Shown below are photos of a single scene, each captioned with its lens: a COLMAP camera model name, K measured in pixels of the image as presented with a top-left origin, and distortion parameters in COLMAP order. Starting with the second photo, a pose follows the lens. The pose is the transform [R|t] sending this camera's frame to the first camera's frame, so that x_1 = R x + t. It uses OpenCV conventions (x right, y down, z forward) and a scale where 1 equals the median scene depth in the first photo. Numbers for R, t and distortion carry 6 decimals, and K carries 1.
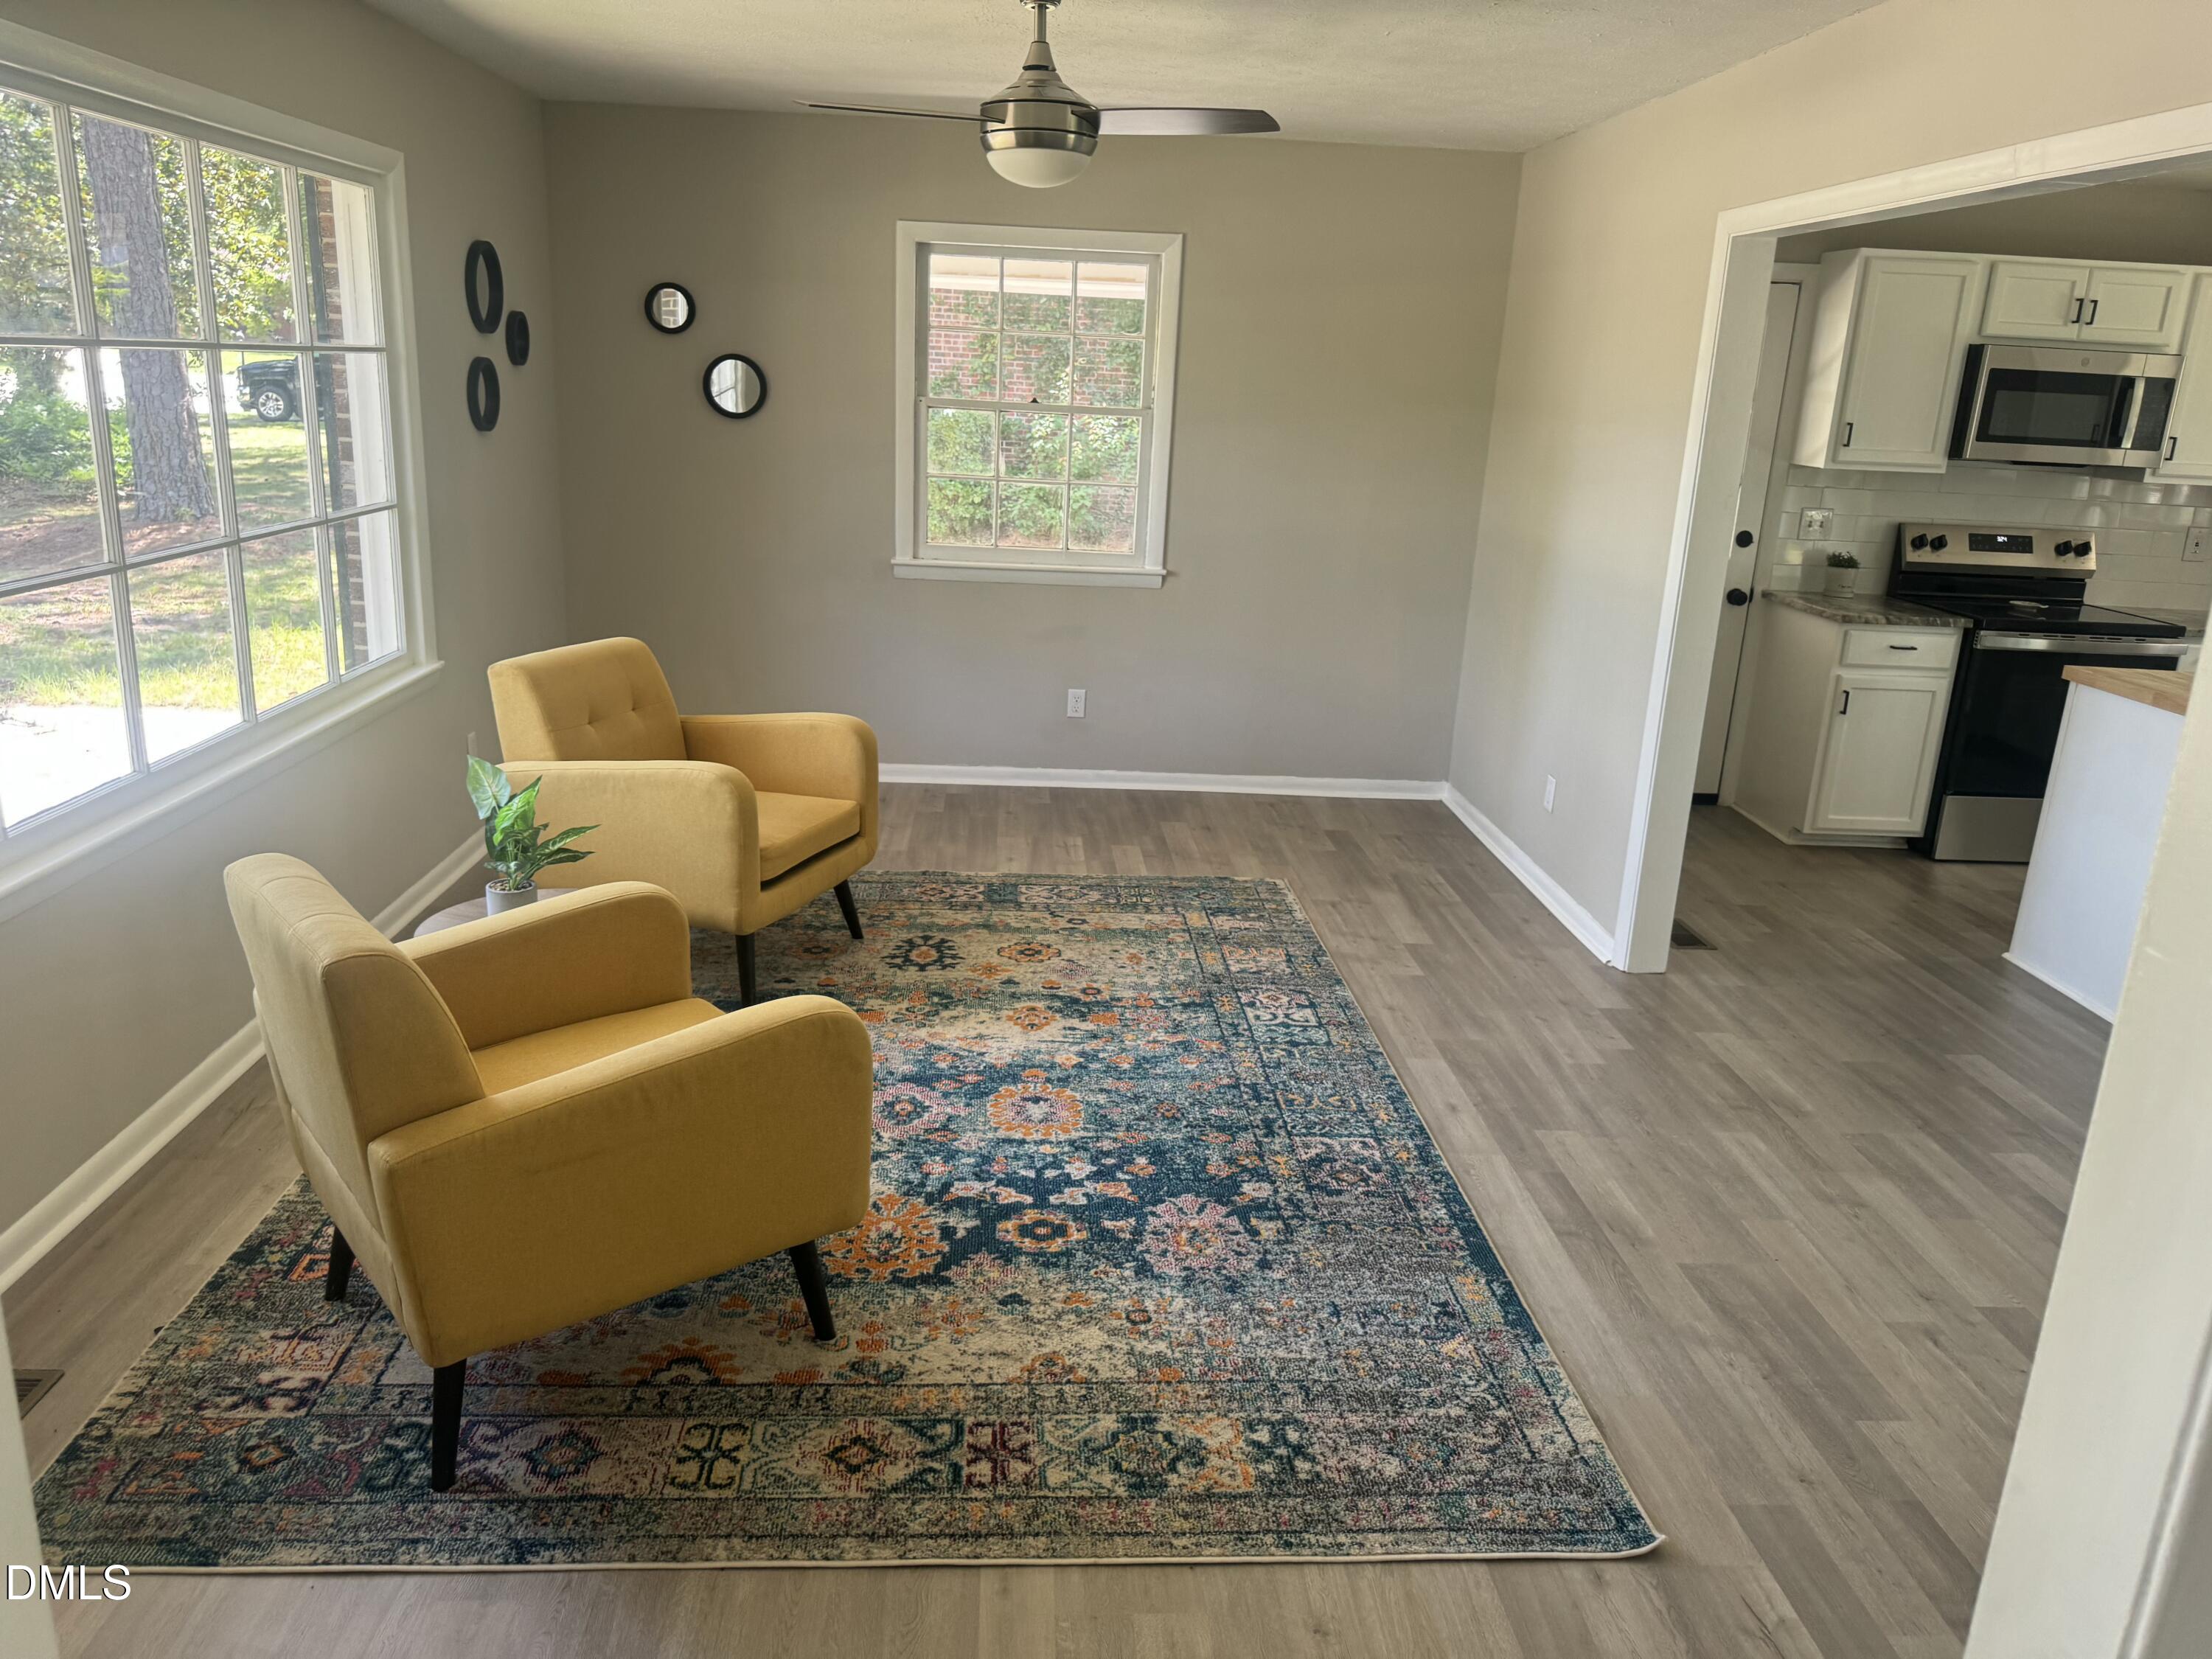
lens RADIAL K [[1576.3, 0, 1106.2], [0, 1576.3, 823.6], [0, 0, 1]] dist [0.006425, -0.027148]
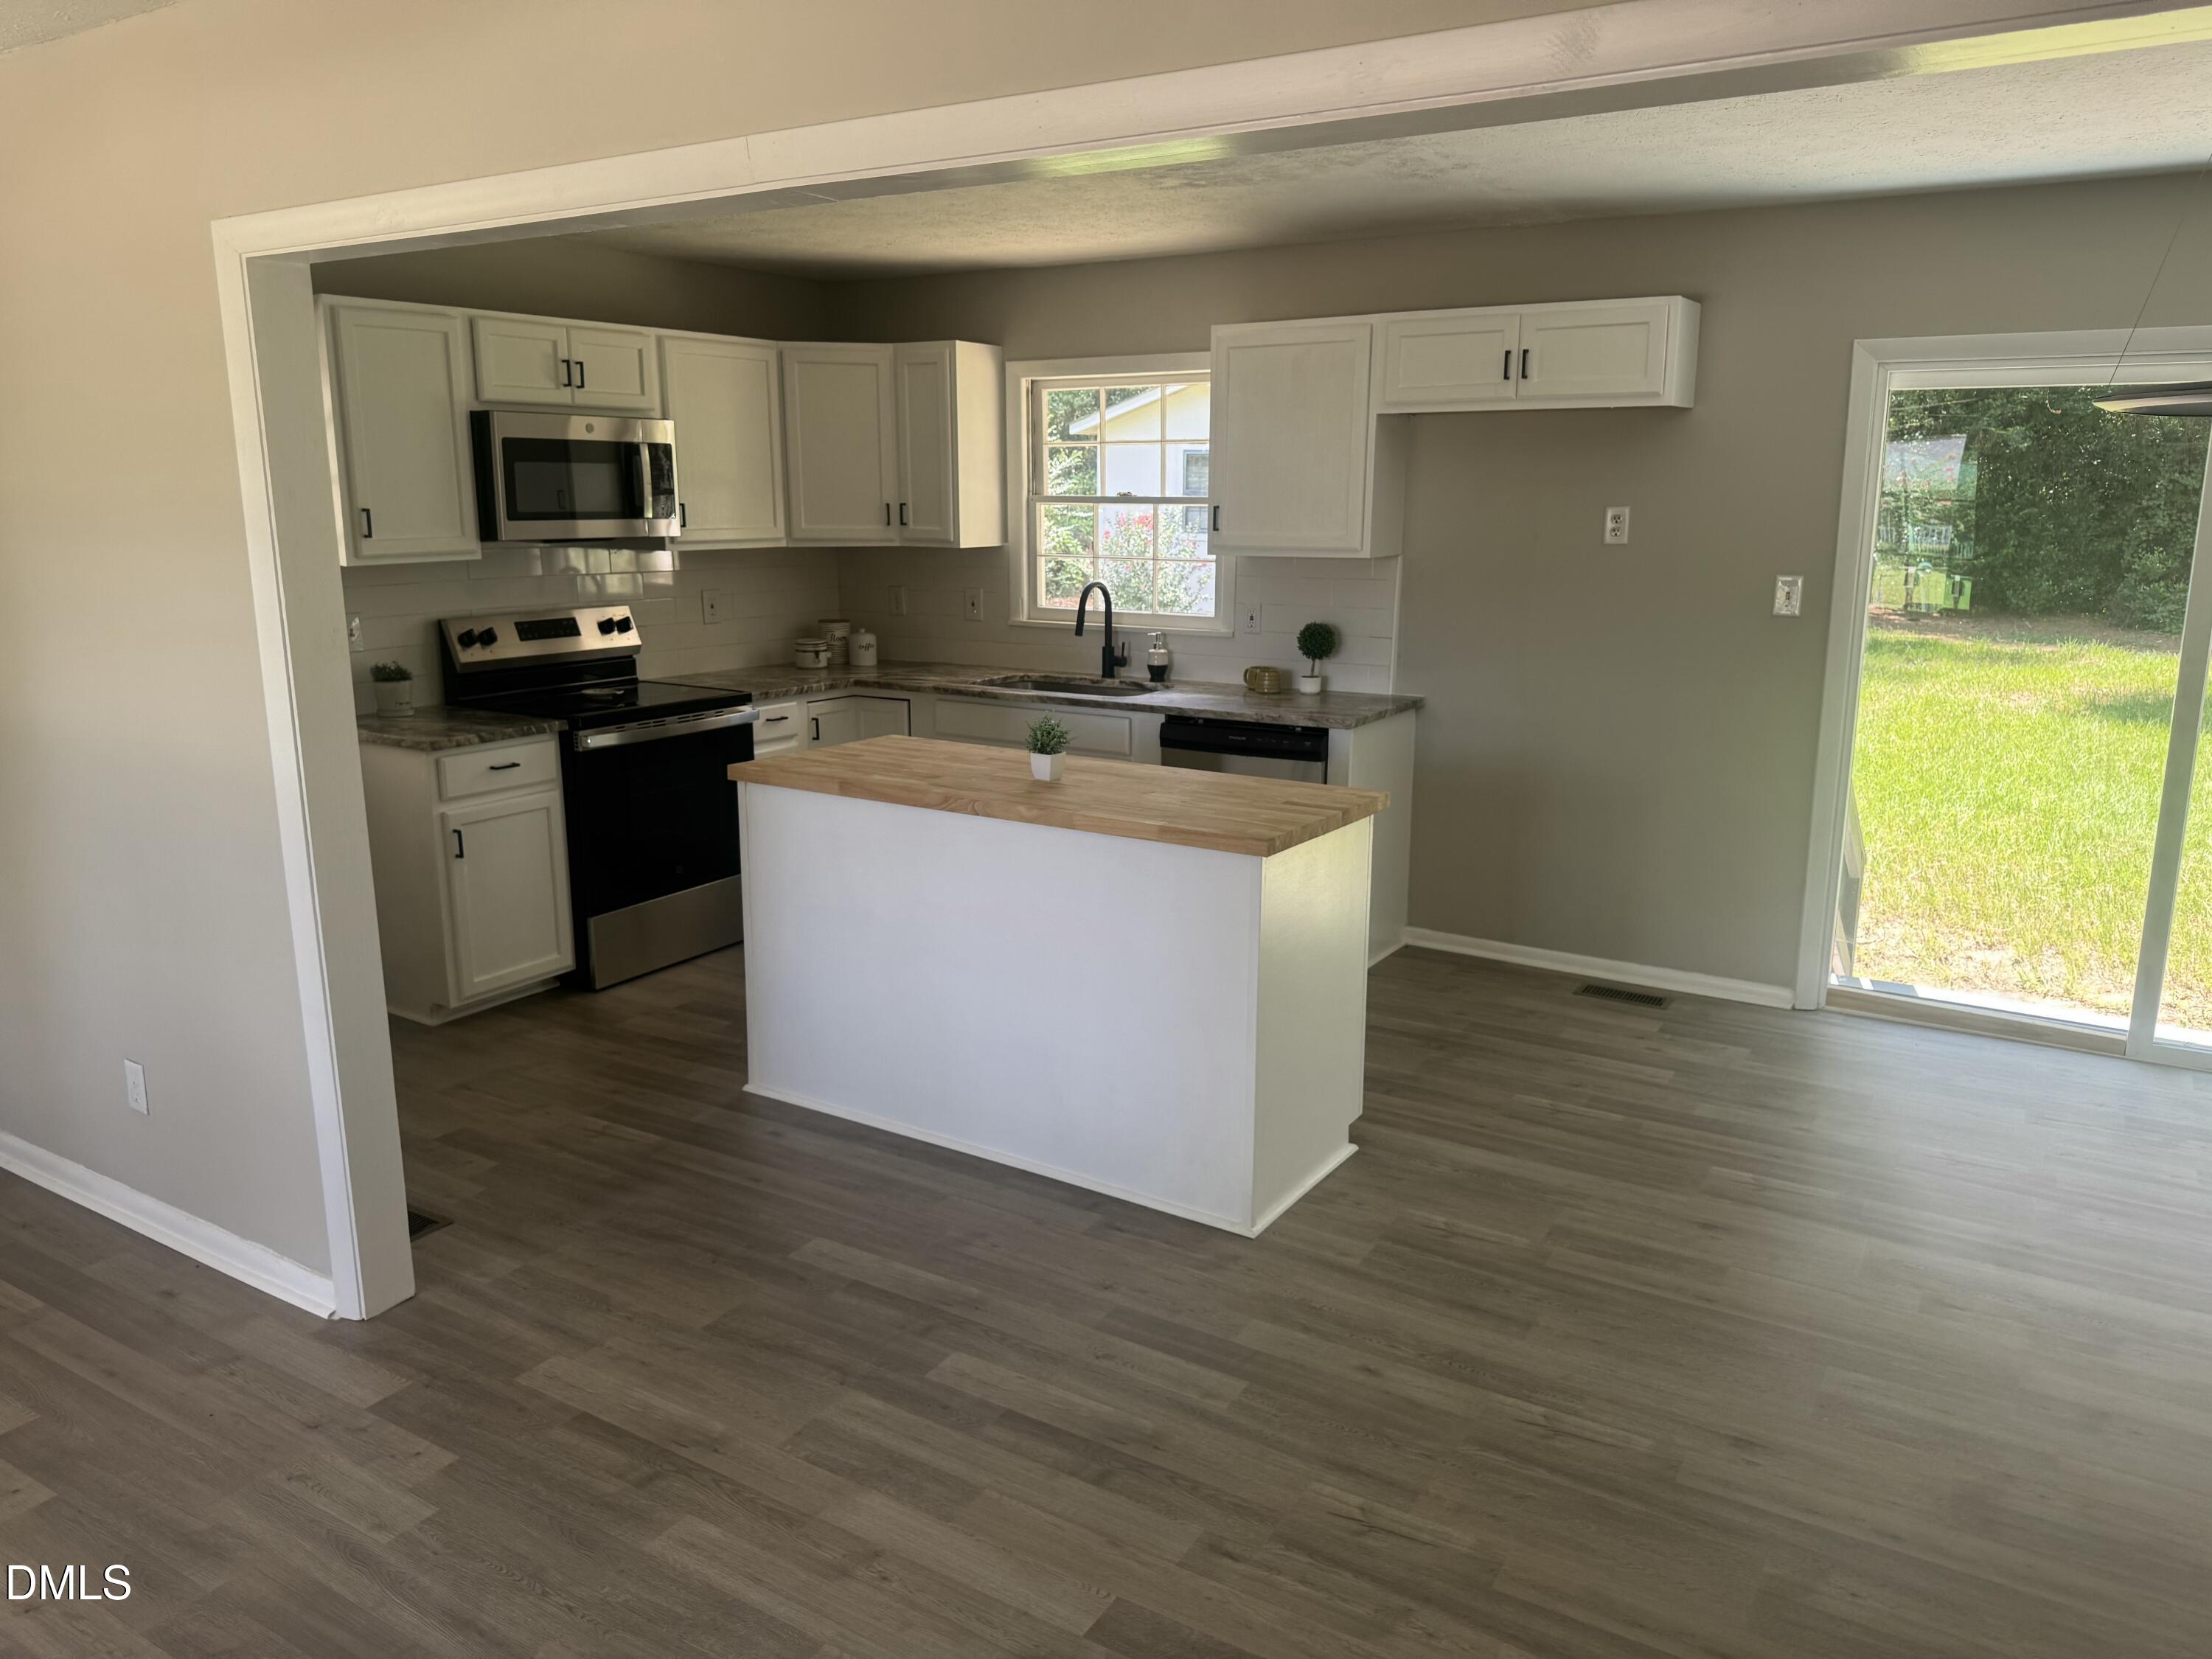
lens RADIAL K [[1576.3, 0, 1110.7], [0, 1576.3, 825.6], [0, 0, 1]] dist [0.006425, -0.027148]
pose [[0.575225, -0.216921, 0.788709, 0.019555], [0.248380, 0.964991, 0.084255, -0.078508], [-0.779374, 0.147434, 0.608966, 0.258437]]
